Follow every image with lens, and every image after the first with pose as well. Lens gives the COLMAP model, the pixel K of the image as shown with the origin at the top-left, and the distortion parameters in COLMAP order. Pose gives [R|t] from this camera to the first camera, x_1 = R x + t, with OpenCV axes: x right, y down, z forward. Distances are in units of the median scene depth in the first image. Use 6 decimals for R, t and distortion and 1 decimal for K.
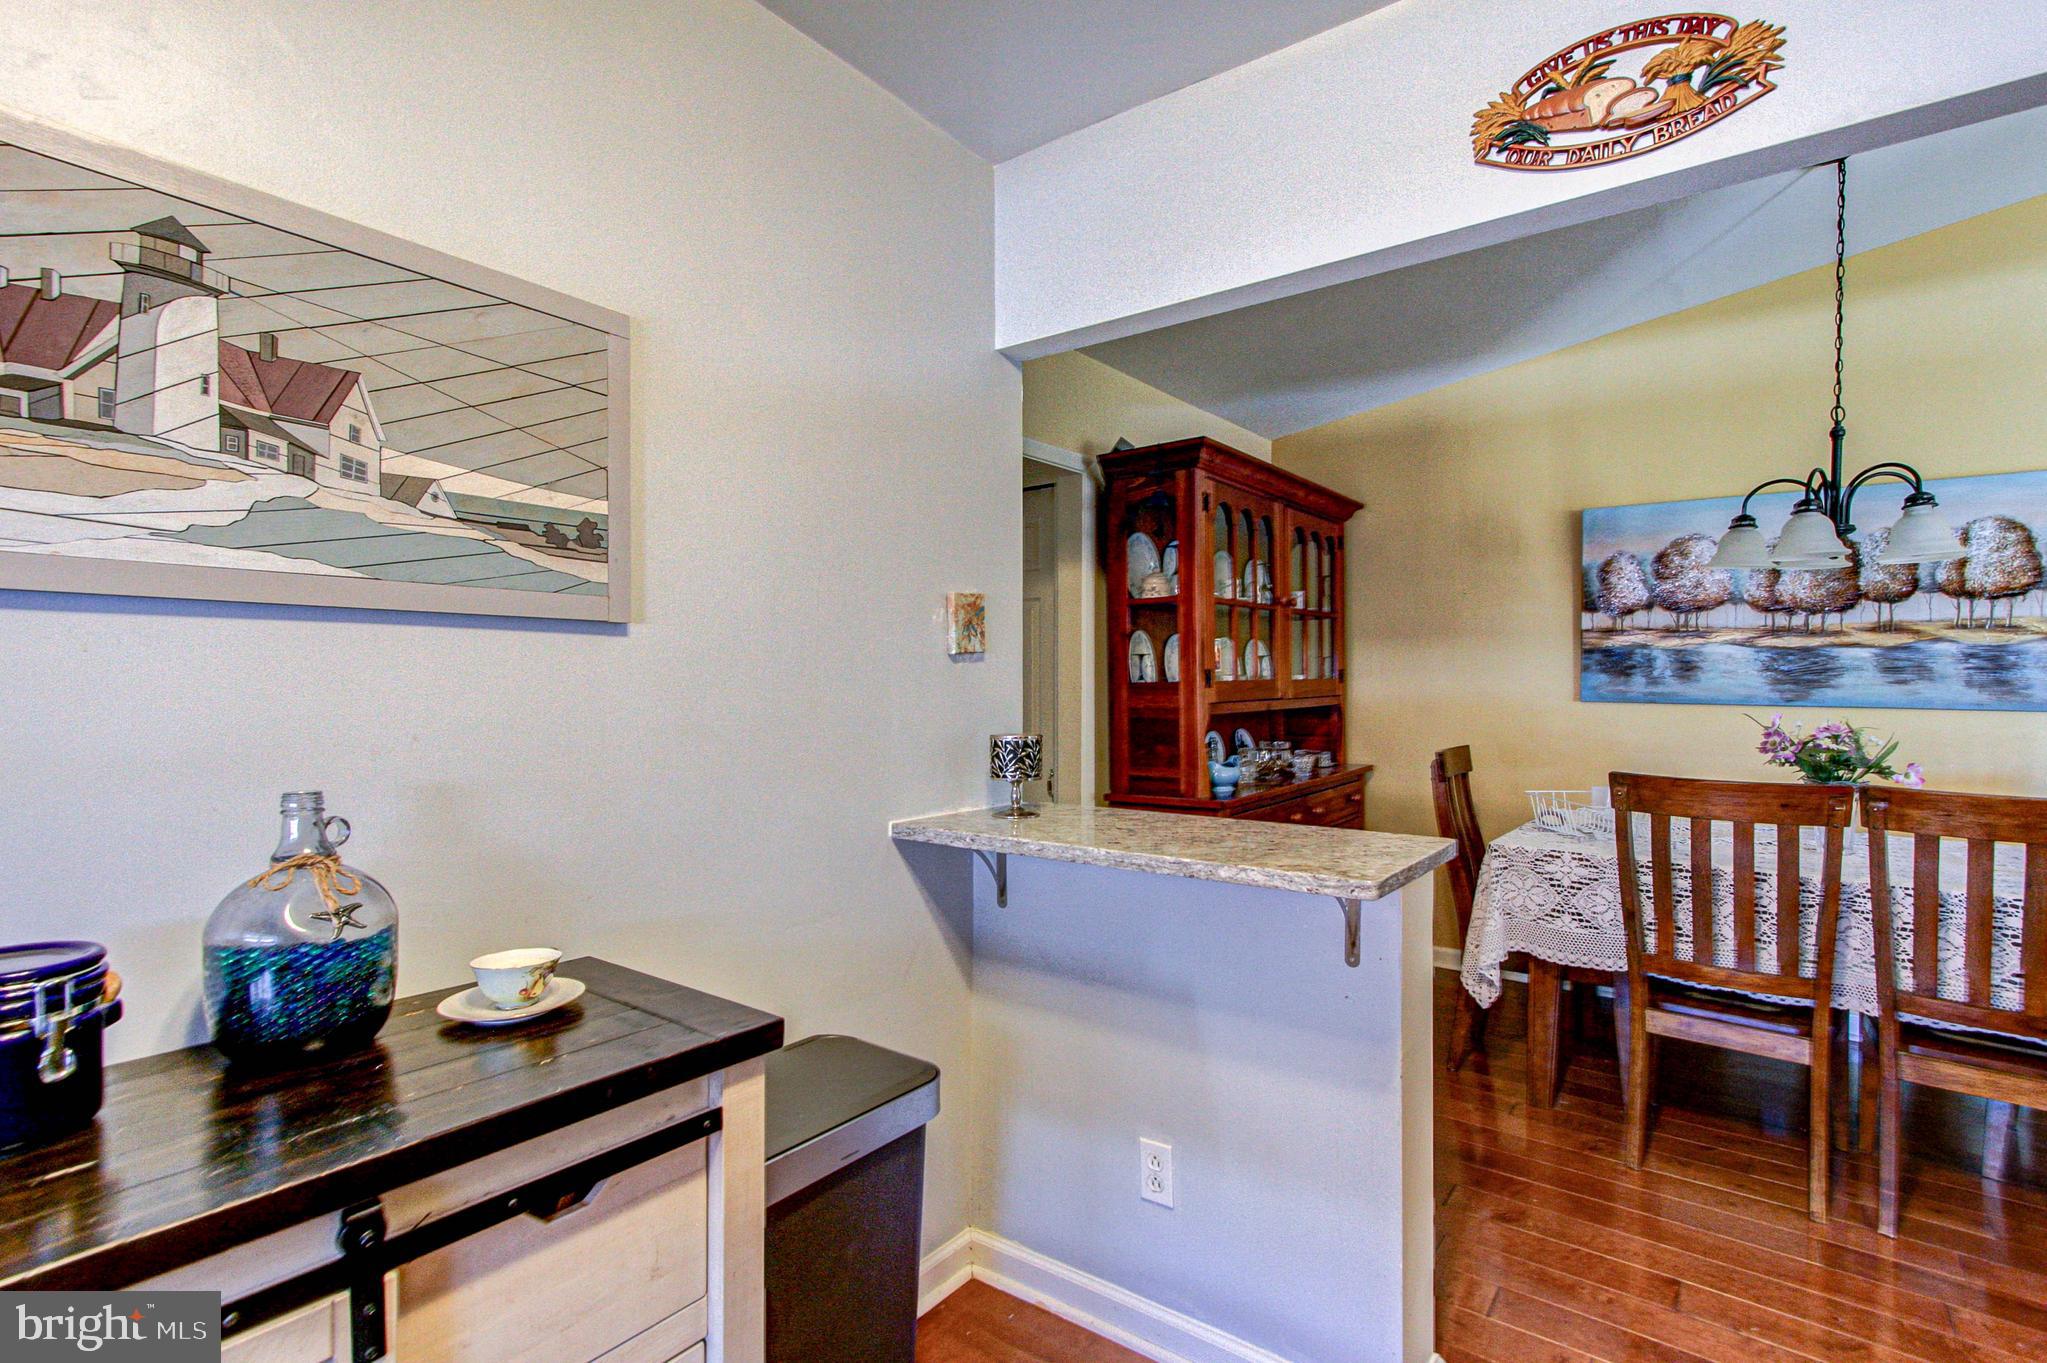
lens RADIAL K [[984.0, 0, 1007.3], [0, 984.0, 690.3], [0, 0, 1]] dist [0.005755, 0.001177]
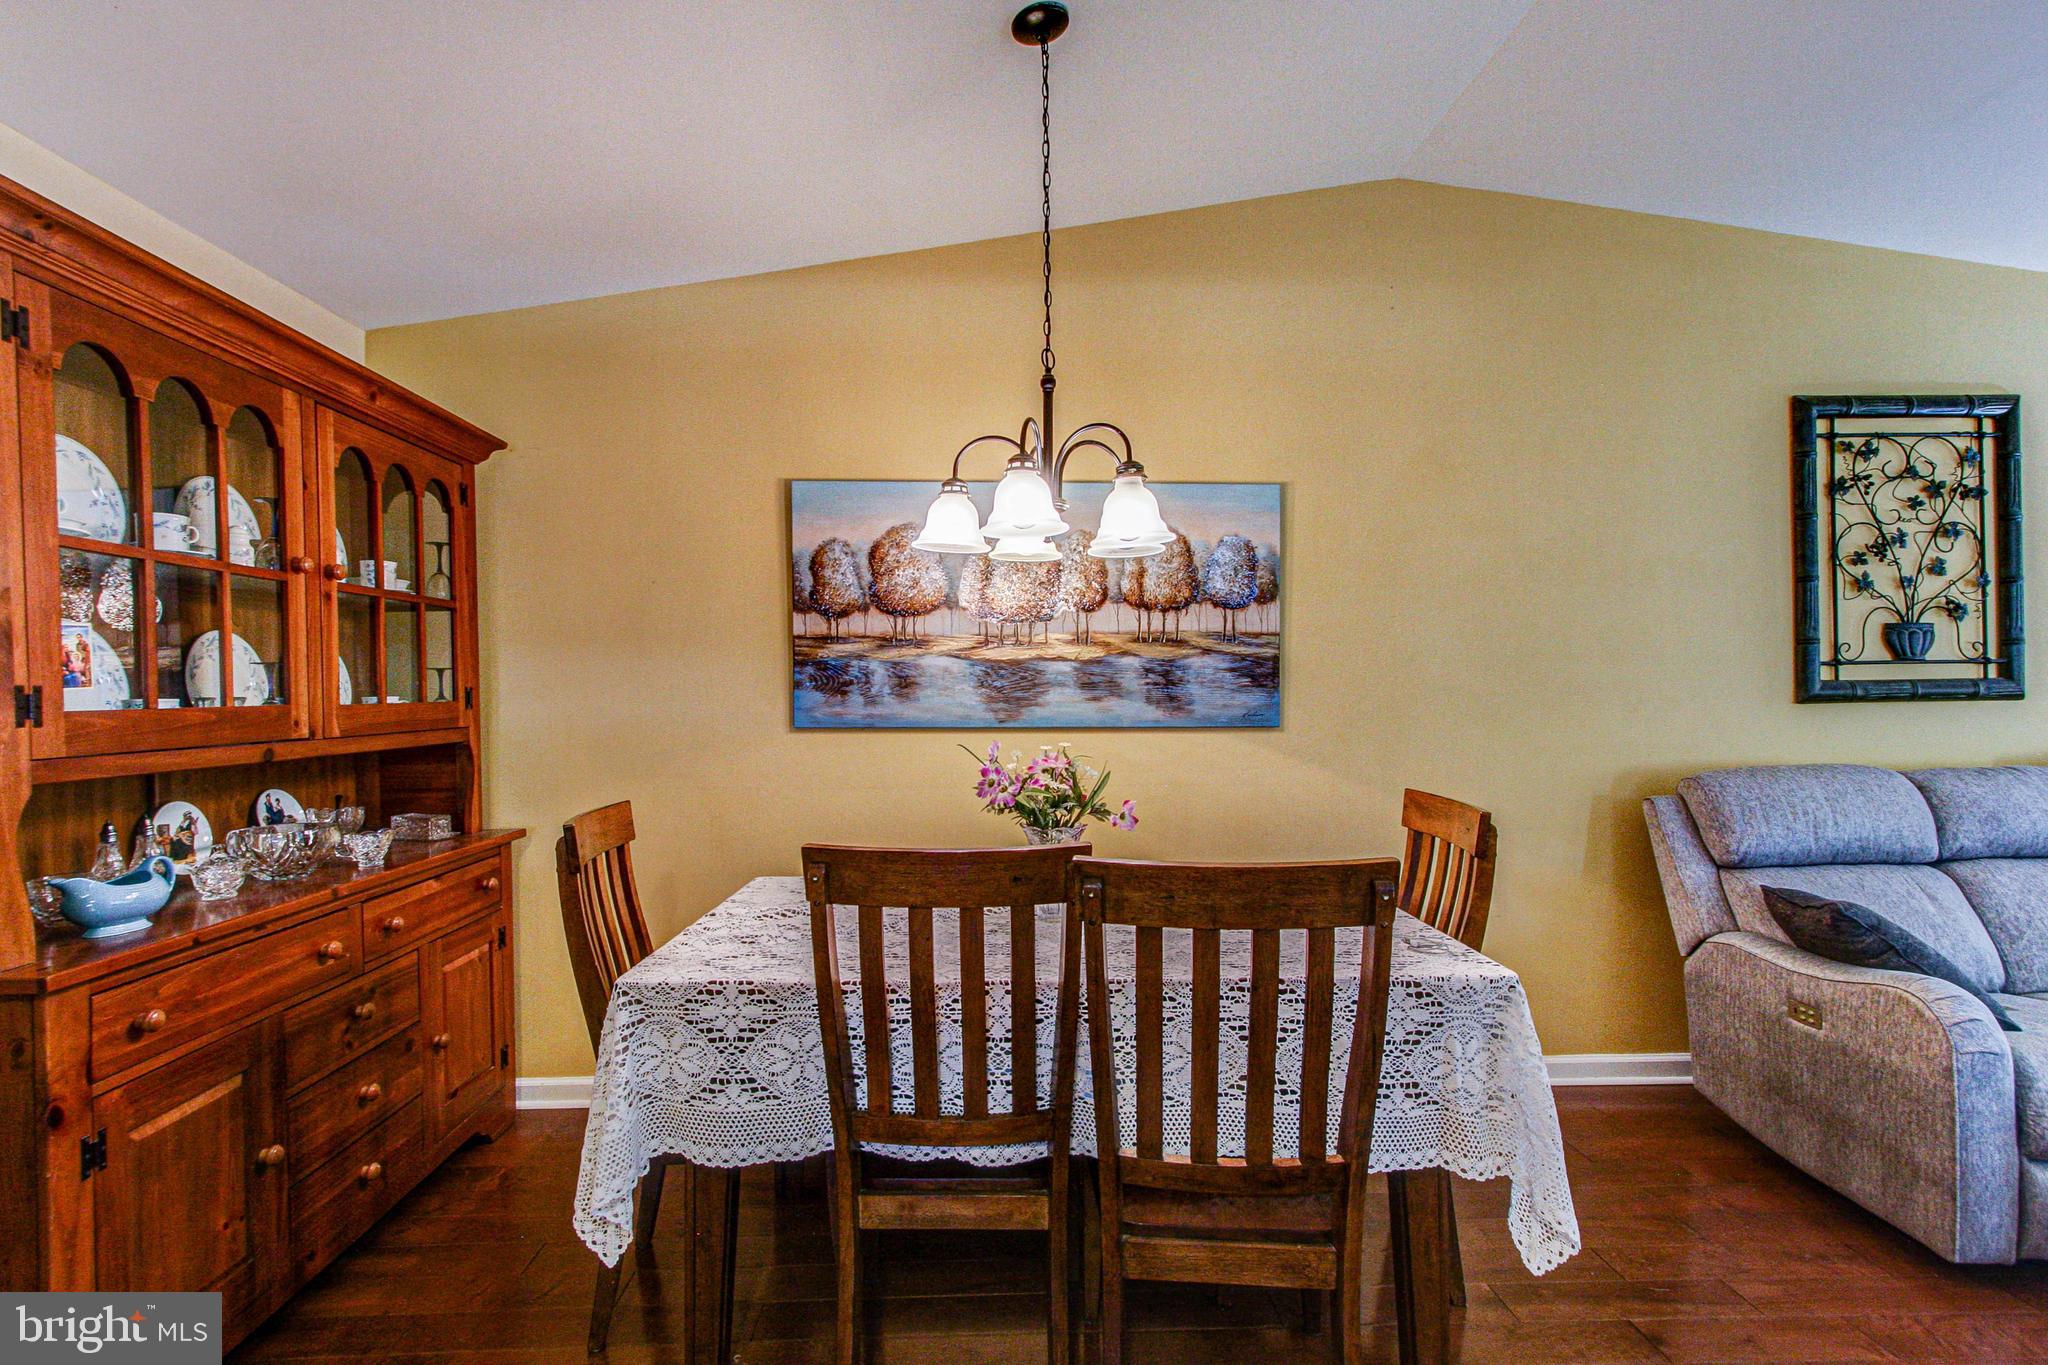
lens RADIAL K [[984.4, 0, 1017.5], [0, 984.4, 697.8], [0, 0, 1]] dist [-0.003042, -0.000234]
pose [[0.767952, -0.009468, 0.640438, 0.271576], [0.017651, 0.999824, -0.006384, -0.004990], [-0.640264, 0.016207, 0.767984, 0.358021]]
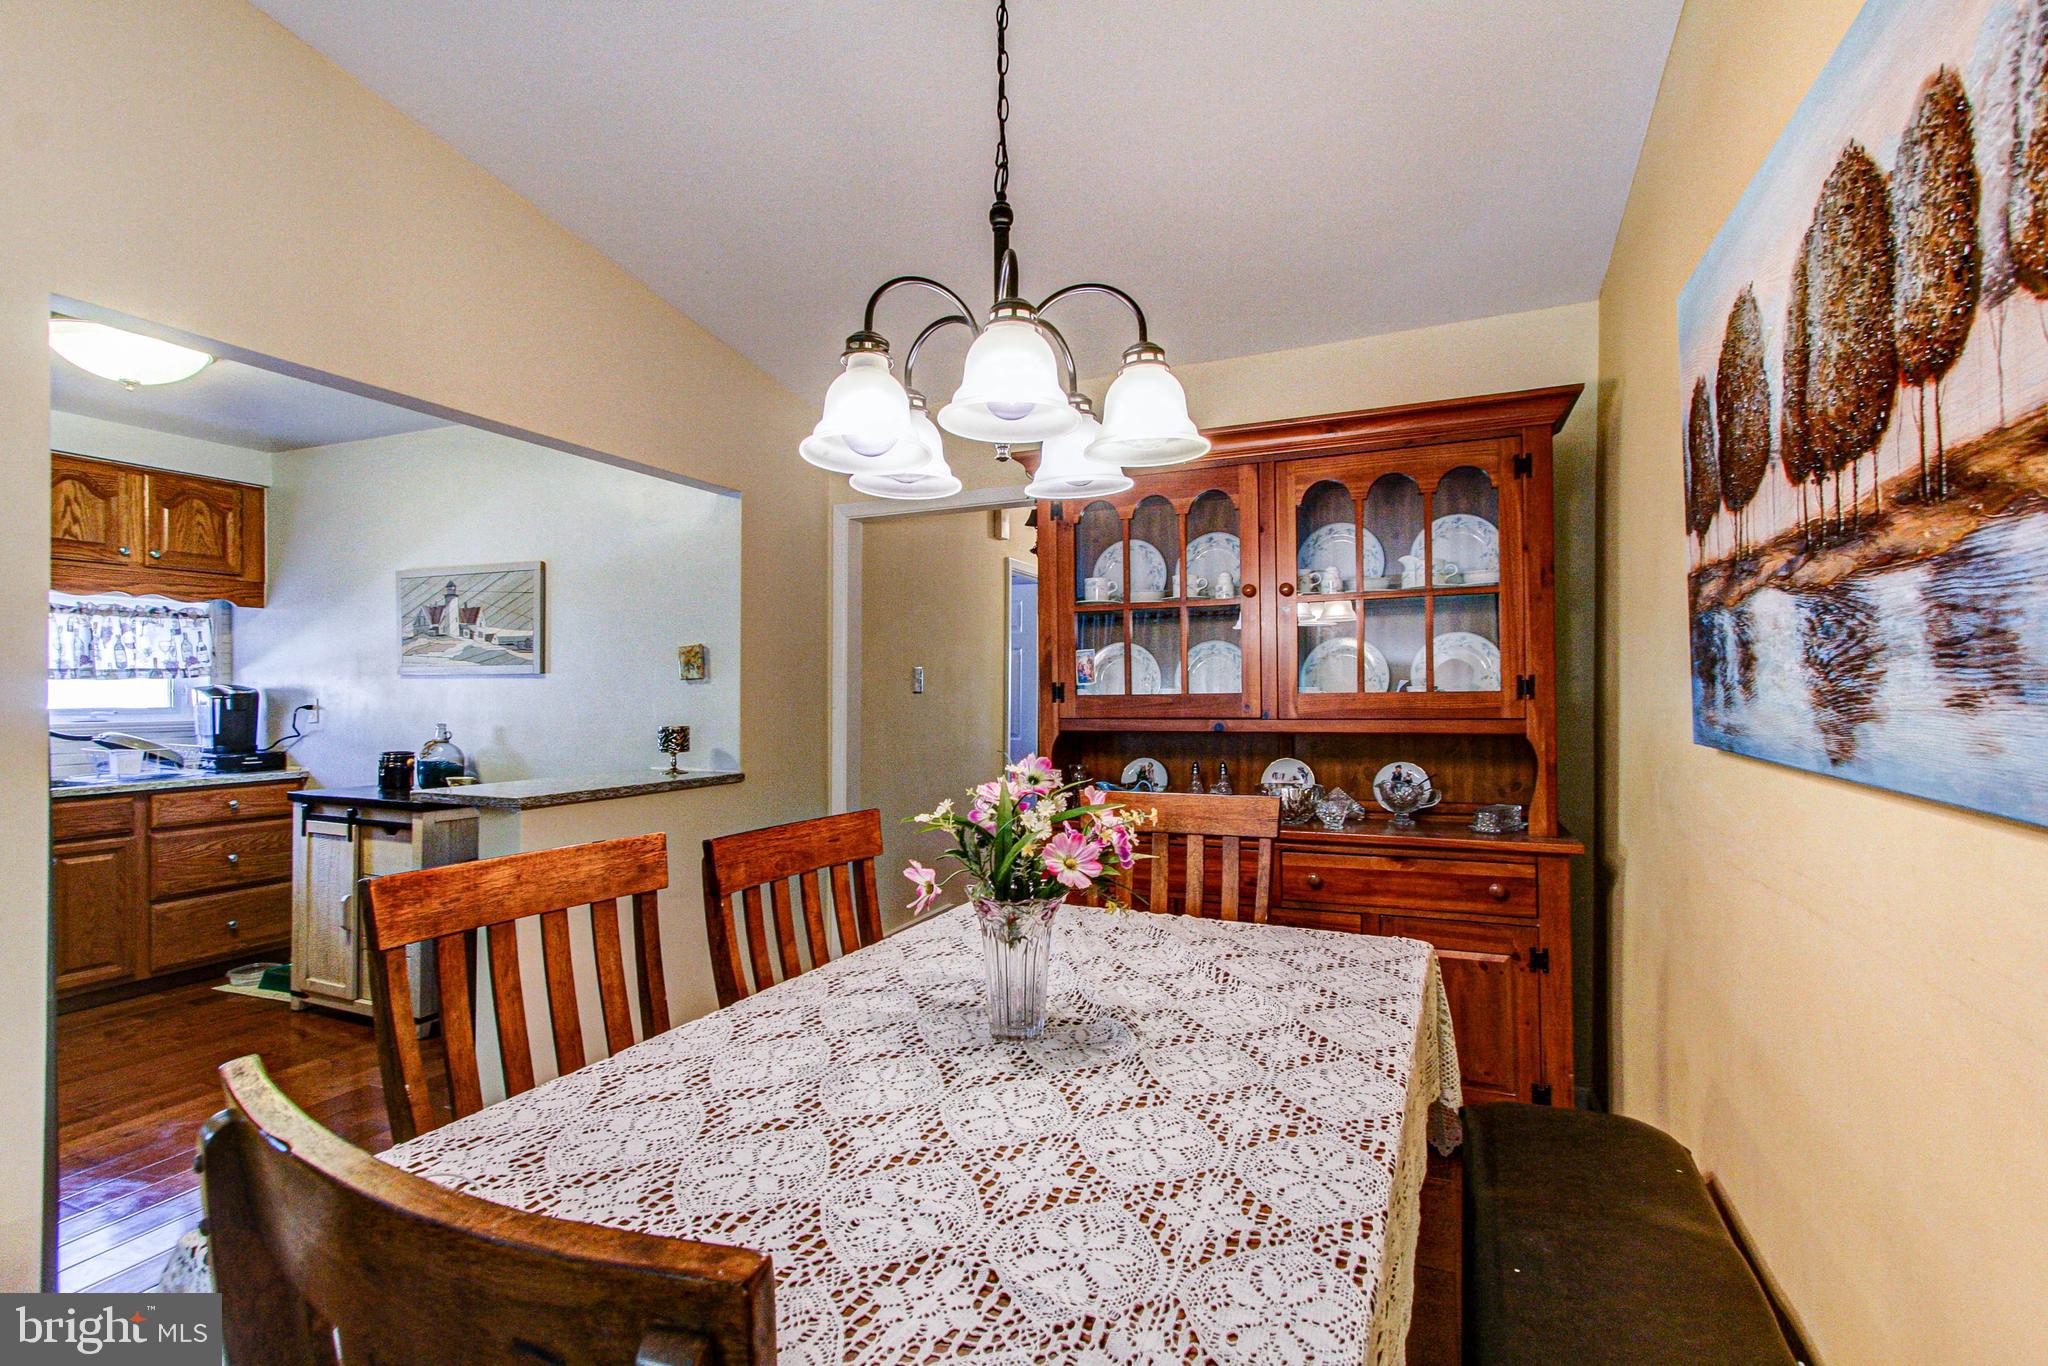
lens RADIAL K [[949.6, 0, 1010.8], [0, 949.6, 690.6], [0, 0, 1]] dist [0.003997, 0.001529]
pose [[0.228410, -0.003856, -0.973557, 1.121148], [-0.008909, 0.999942, -0.006051, -0.007797], [0.973524, 0.010055, 0.228363, 0.758026]]
